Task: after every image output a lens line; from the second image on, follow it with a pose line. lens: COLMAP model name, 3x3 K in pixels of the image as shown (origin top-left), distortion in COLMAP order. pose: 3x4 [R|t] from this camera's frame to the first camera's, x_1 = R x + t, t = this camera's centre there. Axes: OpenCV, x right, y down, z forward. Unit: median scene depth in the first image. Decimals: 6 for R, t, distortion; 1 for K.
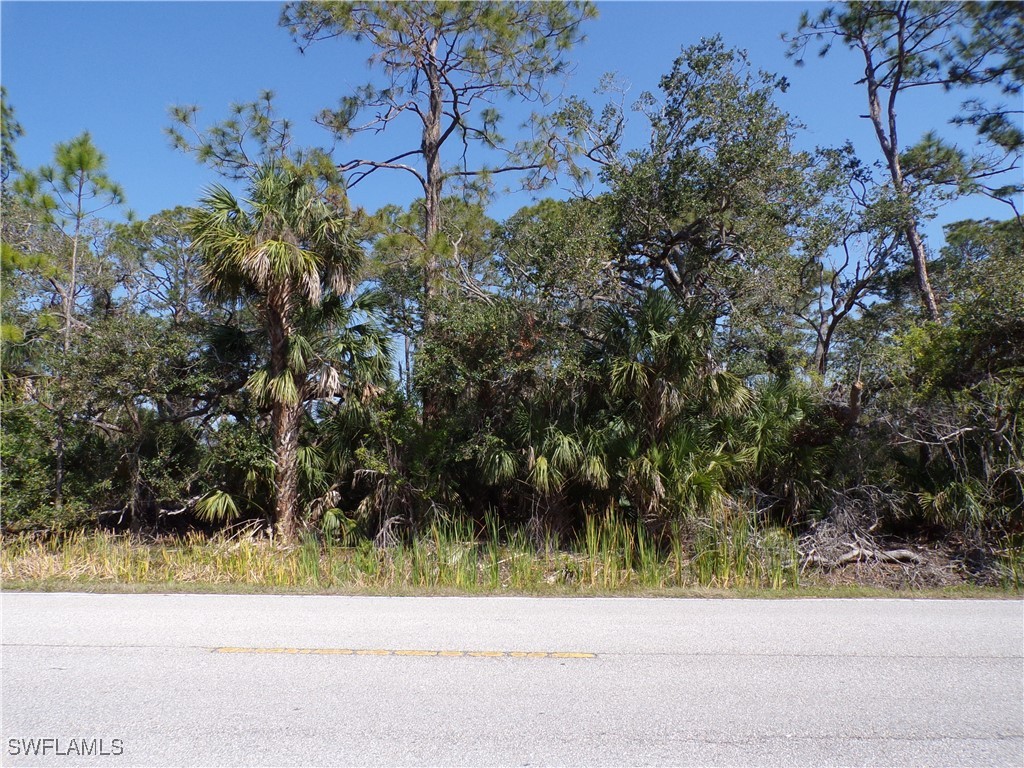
lens RADIAL K [[698.7, 0, 511.0], [0, 698.7, 386.8], [0, 0, 1]] dist [-0.023809, 0.035745]
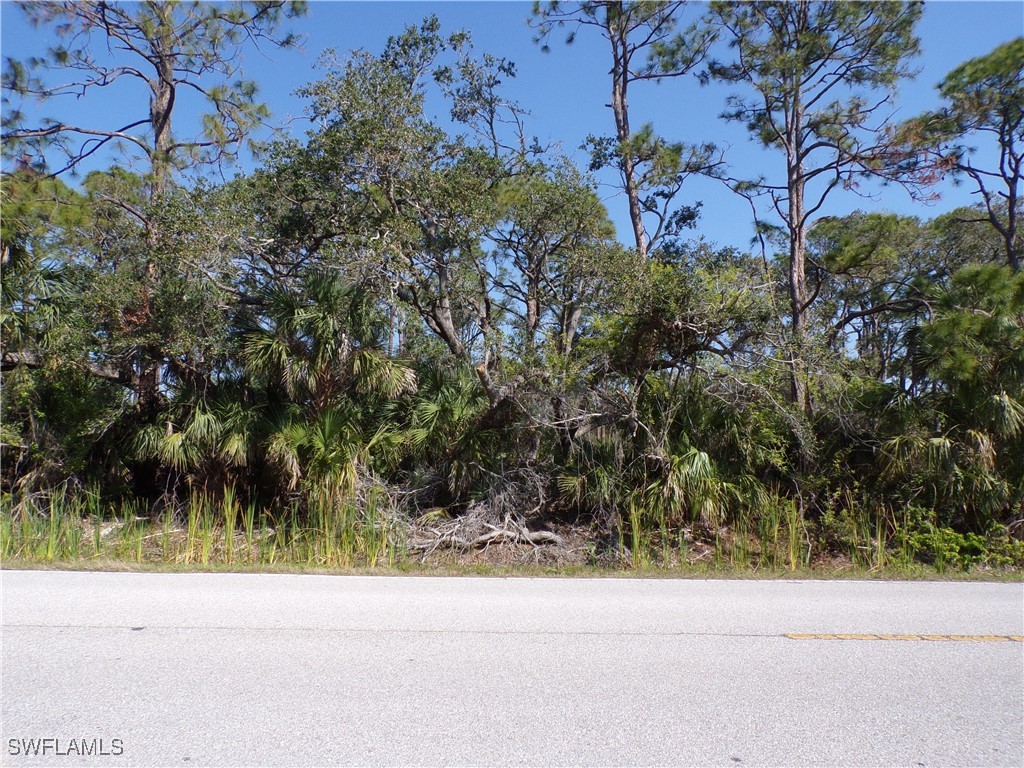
lens RADIAL K [[698.7, 0, 511.0], [0, 698.7, 386.8], [0, 0, 1]] dist [-0.023809, 0.035745]
pose [[0.997969, 0.024933, 0.058616, 0.339585], [-0.026470, 0.999322, 0.025602, -0.003137], [-0.057938, -0.027102, 0.997952, -0.013462]]
